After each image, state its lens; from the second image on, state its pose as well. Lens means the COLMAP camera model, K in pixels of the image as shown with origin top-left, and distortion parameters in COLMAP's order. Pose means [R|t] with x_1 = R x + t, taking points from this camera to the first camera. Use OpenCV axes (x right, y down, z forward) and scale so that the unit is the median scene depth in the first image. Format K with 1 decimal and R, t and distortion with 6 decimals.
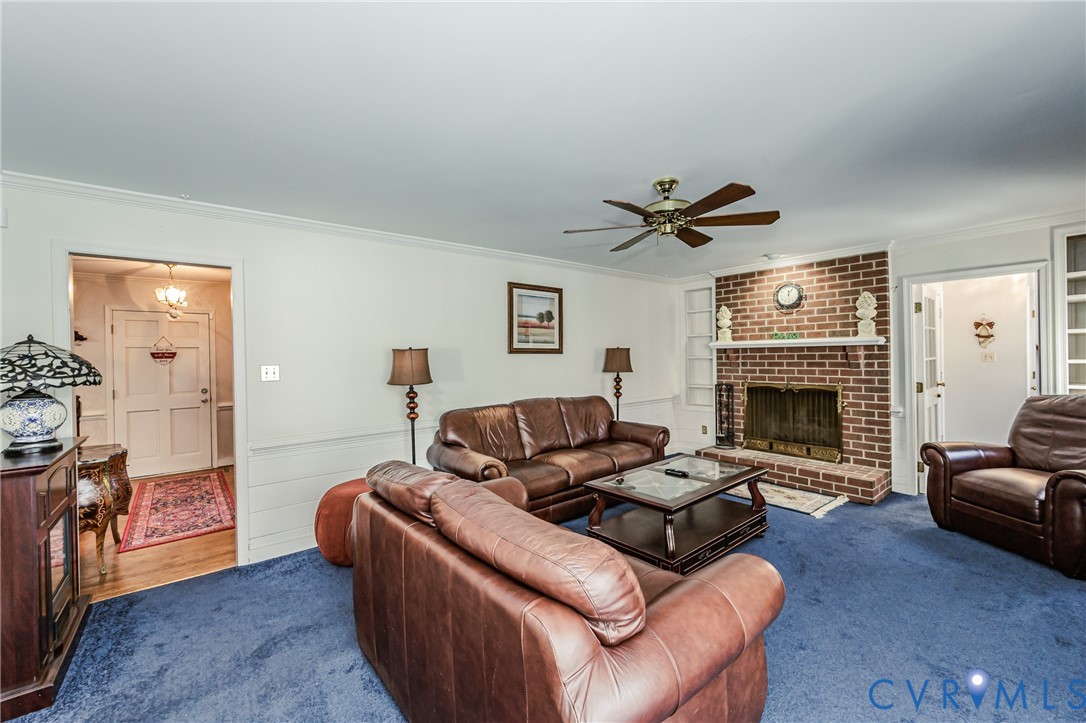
lens RADIAL K [[439.4, 0, 543.3], [0, 439.4, 357.7], [0, 0, 1]] dist [-0.000678, -0.000022]
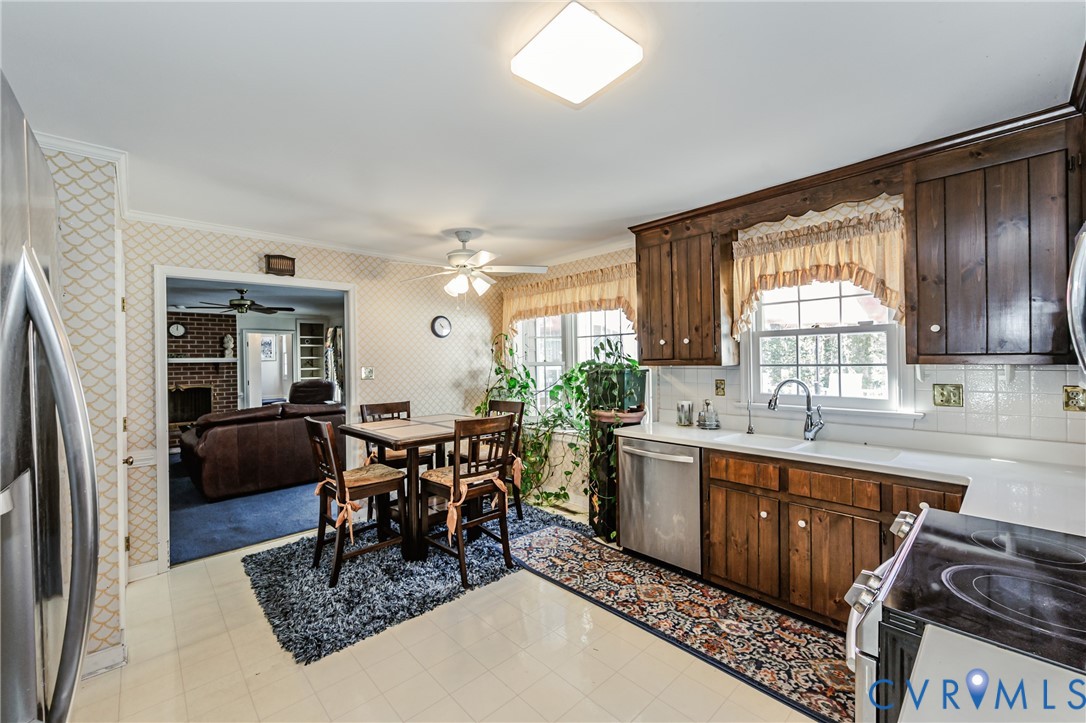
lens RADIAL K [[439.4, 0, 542.9], [0, 439.4, 359.7], [0, 0, 1]] dist [-0.000678, -0.000022]
pose [[-0.075267, 0.016892, 0.997020, -1.191684], [0.020405, 0.999673, -0.015396, 0.016728], [-0.996955, 0.019185, -0.075587, -0.209651]]
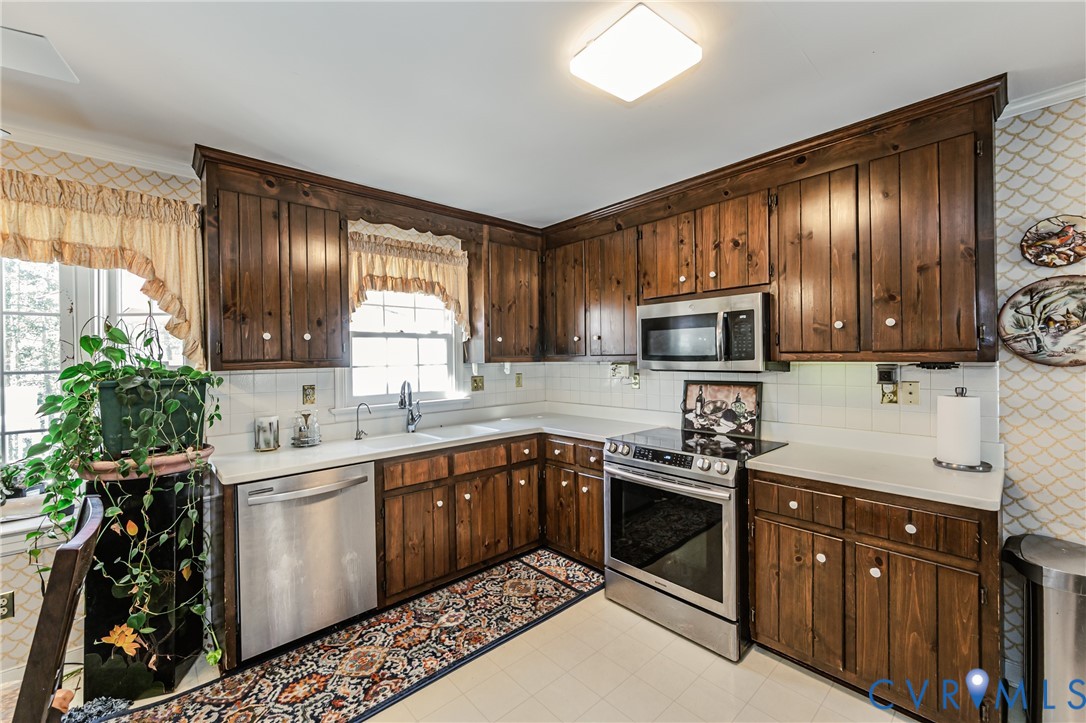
lens RADIAL K [[439.4, 0, 539.3], [0, 439.4, 355.7], [0, 0, 1]] dist [-0.000678, -0.000022]
pose [[-0.997758, 0.025962, -0.061689, -0.816558], [0.025574, 0.999648, 0.007070, 0.008954], [0.061851, 0.005477, -0.998070, 0.038899]]
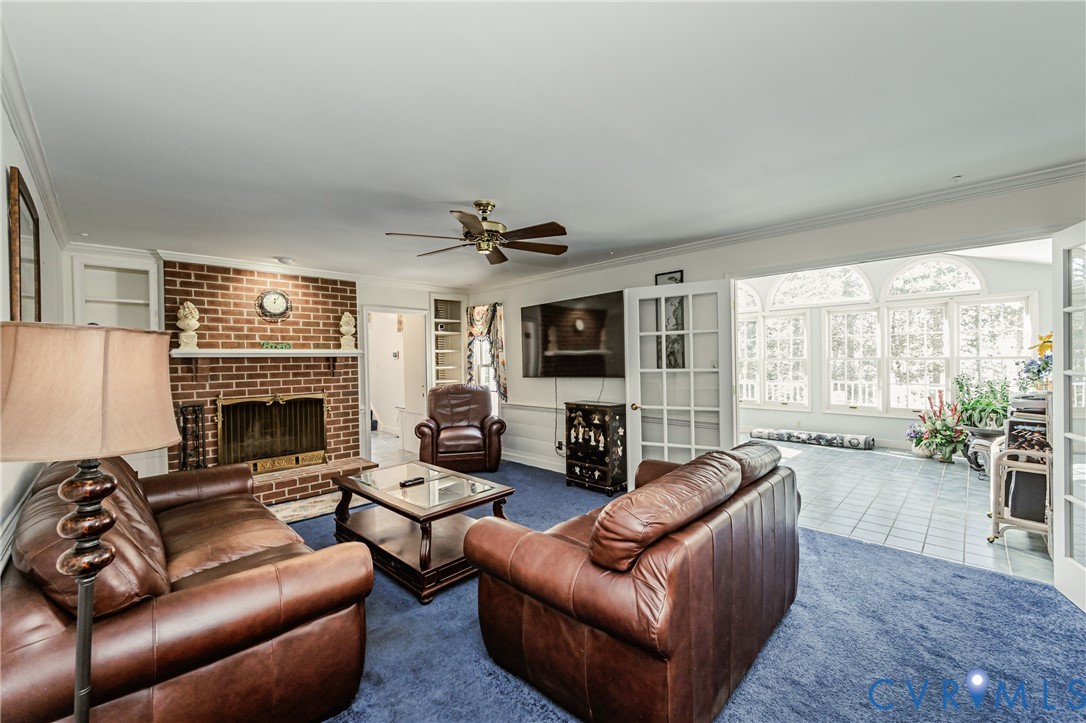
lens RADIAL K [[439.4, 0, 541.0], [0, 439.4, 364.0], [0, 0, 1]] dist [-0.000678, -0.000022]
pose [[-0.104734, 0.006893, 0.994476, -0.477068], [0.022042, 0.999746, -0.004608, 0.007887], [-0.994256, 0.021438, -0.104859, 0.558139]]
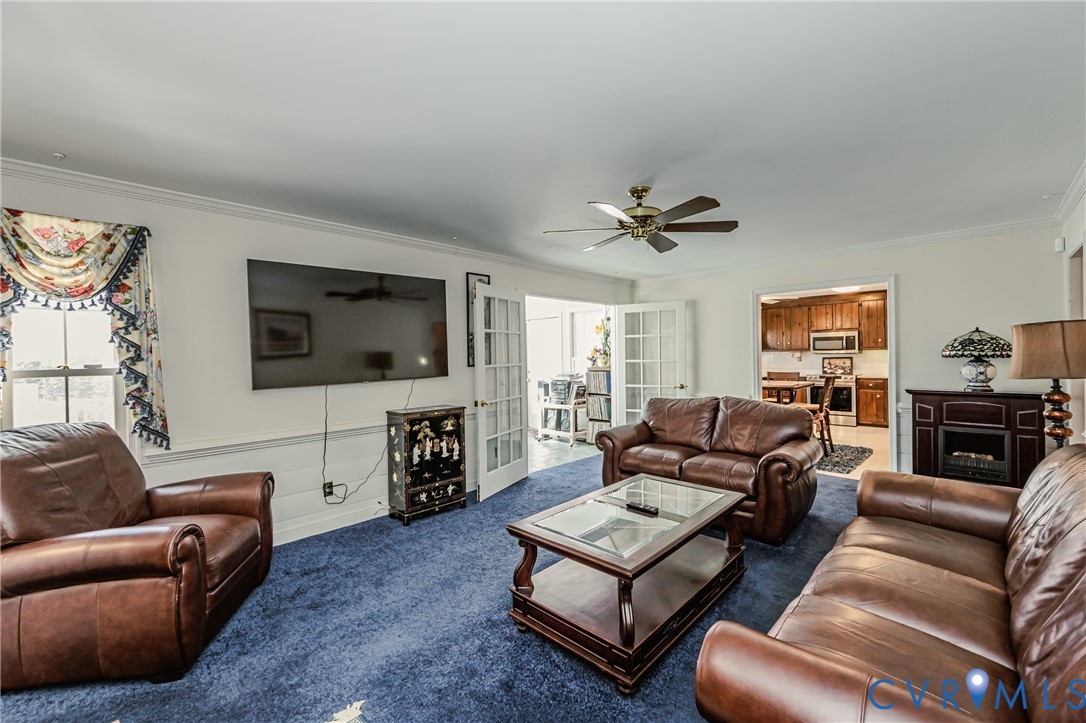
lens RADIAL K [[439.4, 0, 541.1], [0, 439.4, 357.7], [0, 0, 1]] dist [-0.000678, -0.000022]
pose [[-0.992722, 0.030300, -0.116552, 0.376097], [0.028841, 0.999483, 0.014185, -0.006407], [0.116921, 0.010720, -0.993083, 1.168622]]
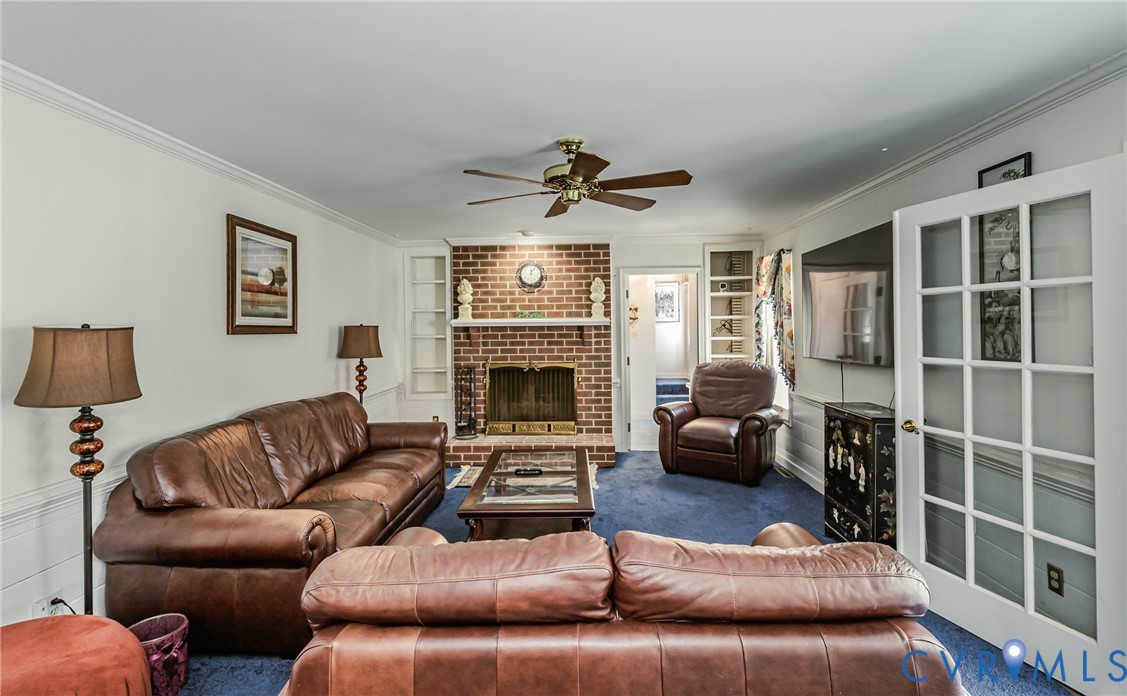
lens RADIAL K [[514.7, 0, 558.8], [0, 514.7, 328.5], [0, 0, 1]] dist [0.001688, -0.000635]
pose [[0.662125, 0.003516, 0.749385, -0.290921], [0.003609, 0.999962, -0.007881, -0.009692], [-0.749385, 0.007923, 0.662087, 0.190975]]
